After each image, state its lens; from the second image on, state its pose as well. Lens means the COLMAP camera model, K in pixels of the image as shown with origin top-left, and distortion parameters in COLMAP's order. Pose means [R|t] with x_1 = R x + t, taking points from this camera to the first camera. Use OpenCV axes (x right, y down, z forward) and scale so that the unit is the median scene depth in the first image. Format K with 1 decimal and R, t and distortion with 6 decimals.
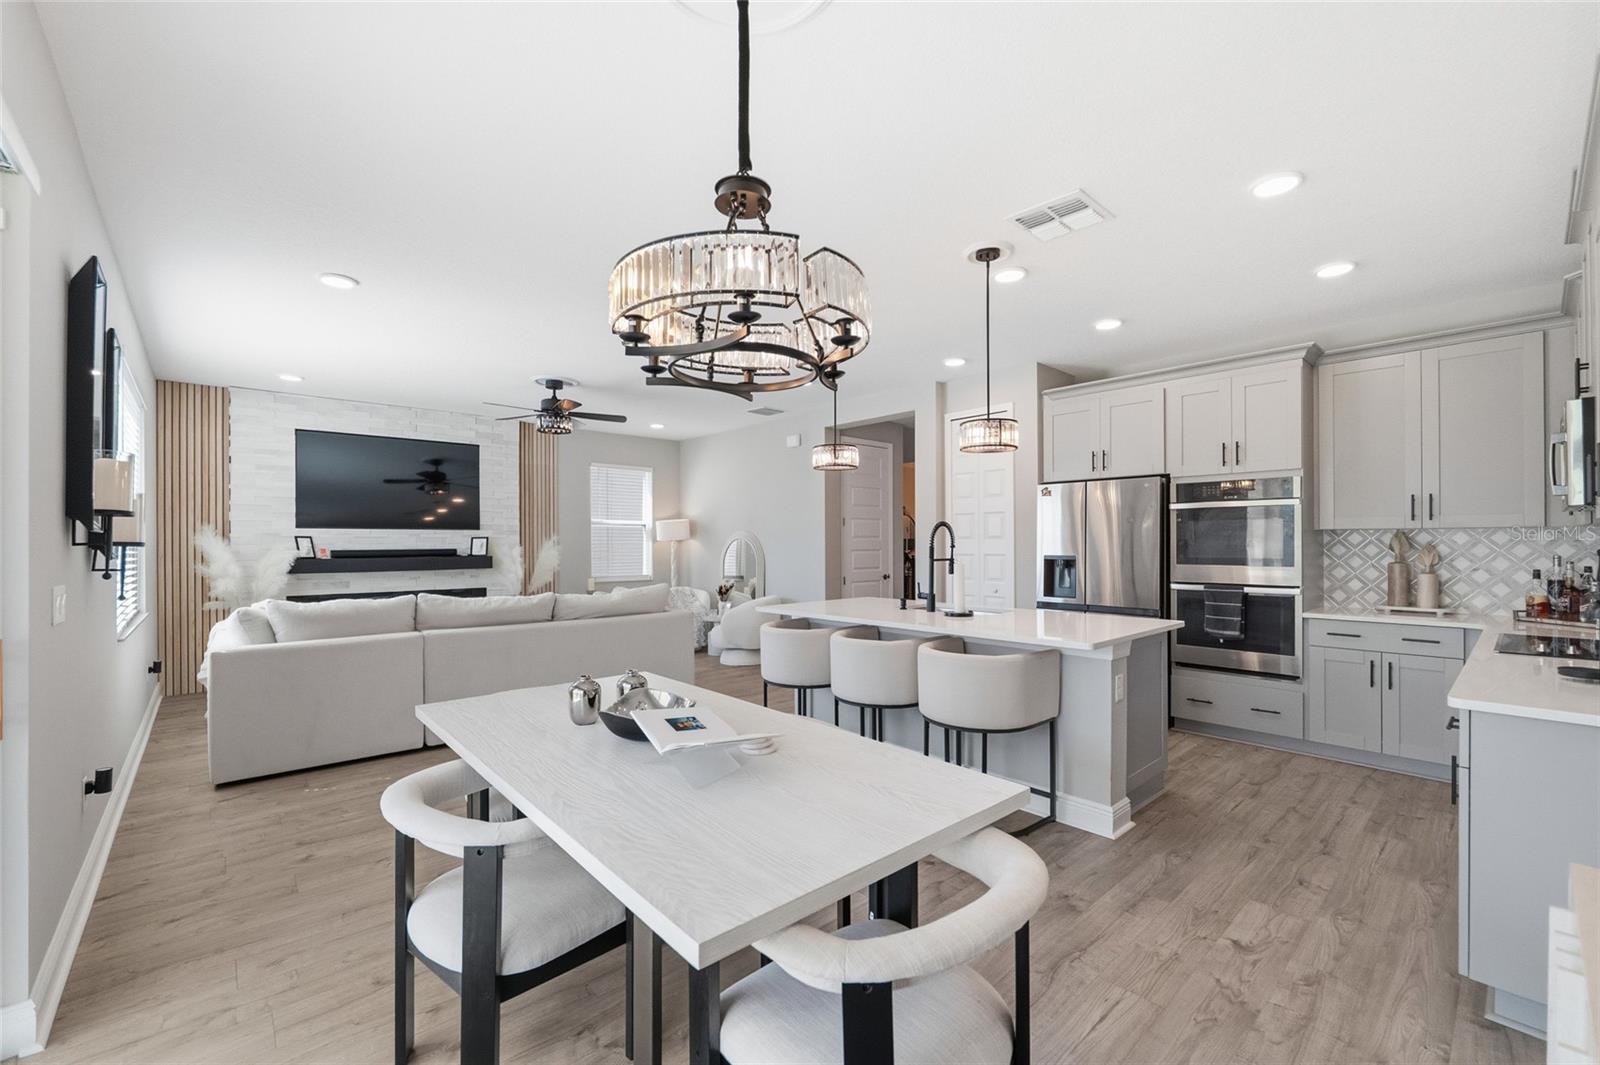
lens RADIAL K [[666.1, 0, 796.2], [0, 666.1, 535.7], [0, 0, 1]] dist [-0.007462, -0.000279]
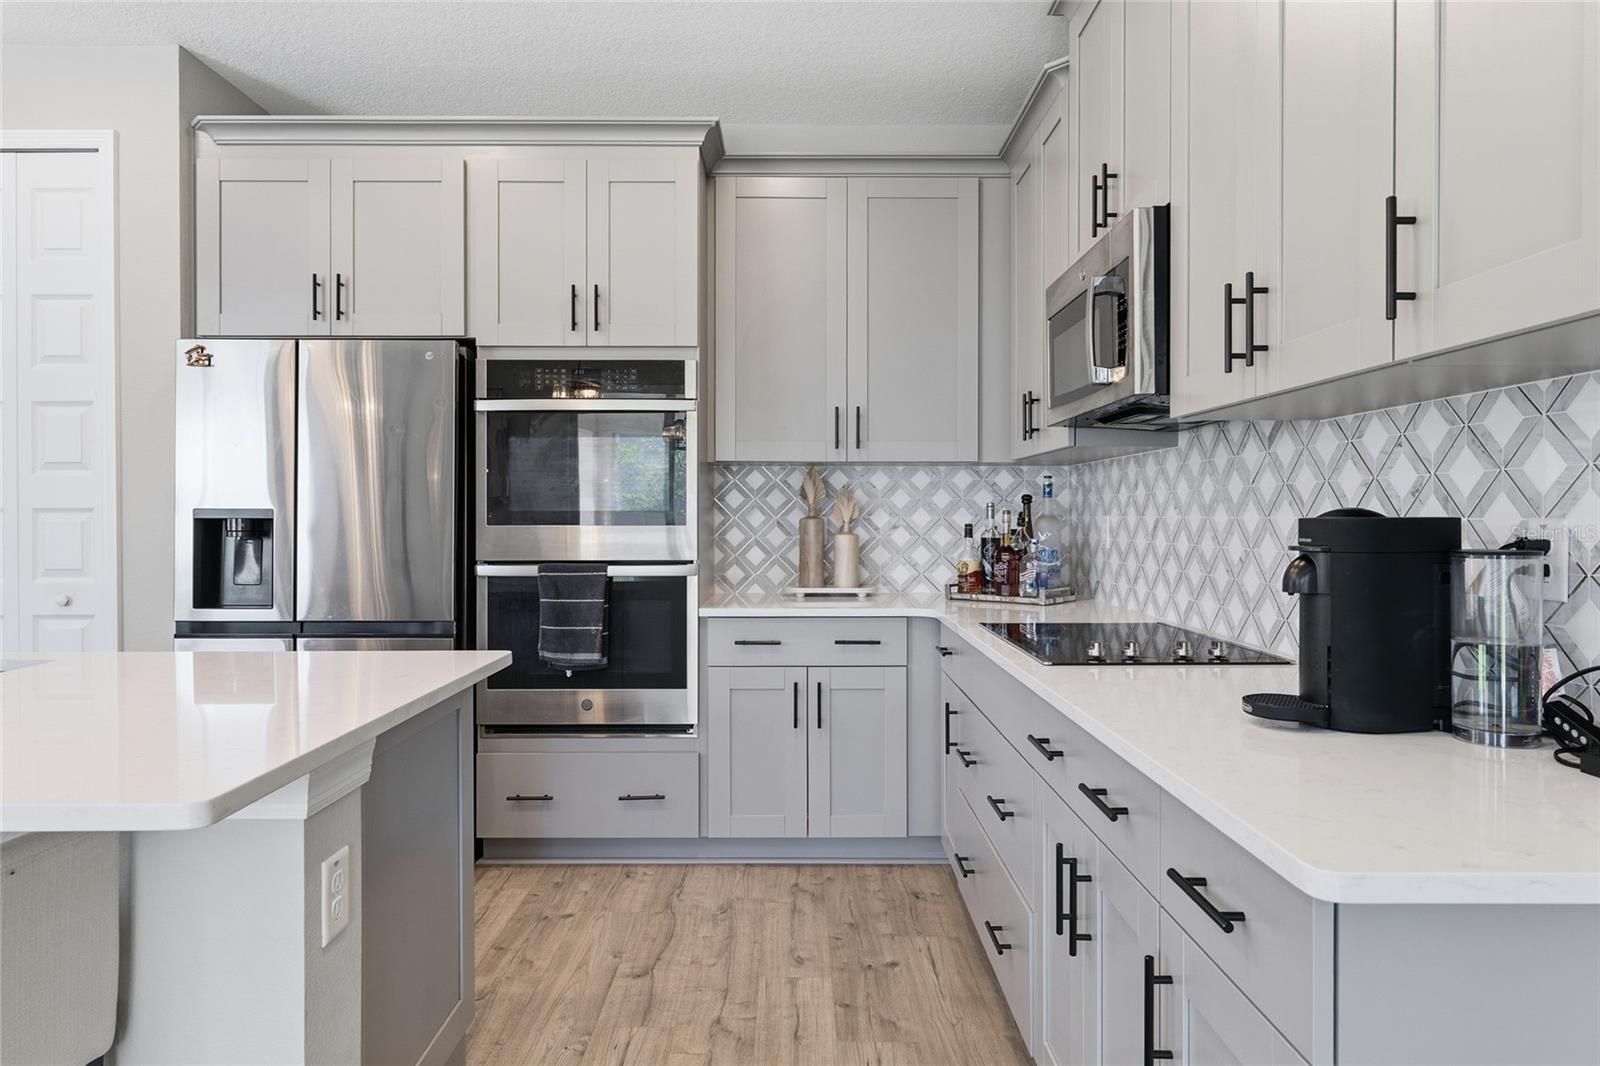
lens RADIAL K [[948.7, 0, 800.0], [0, 948.7, 533.0], [0, 0, 1]] dist [-0.002096, -0.000316]
pose [[0.661557, -0.010909, 0.749815, 0.224532], [-0.009089, 0.999704, 0.022564, 0.034447], [-0.749840, -0.021743, 0.661262, 0.408454]]
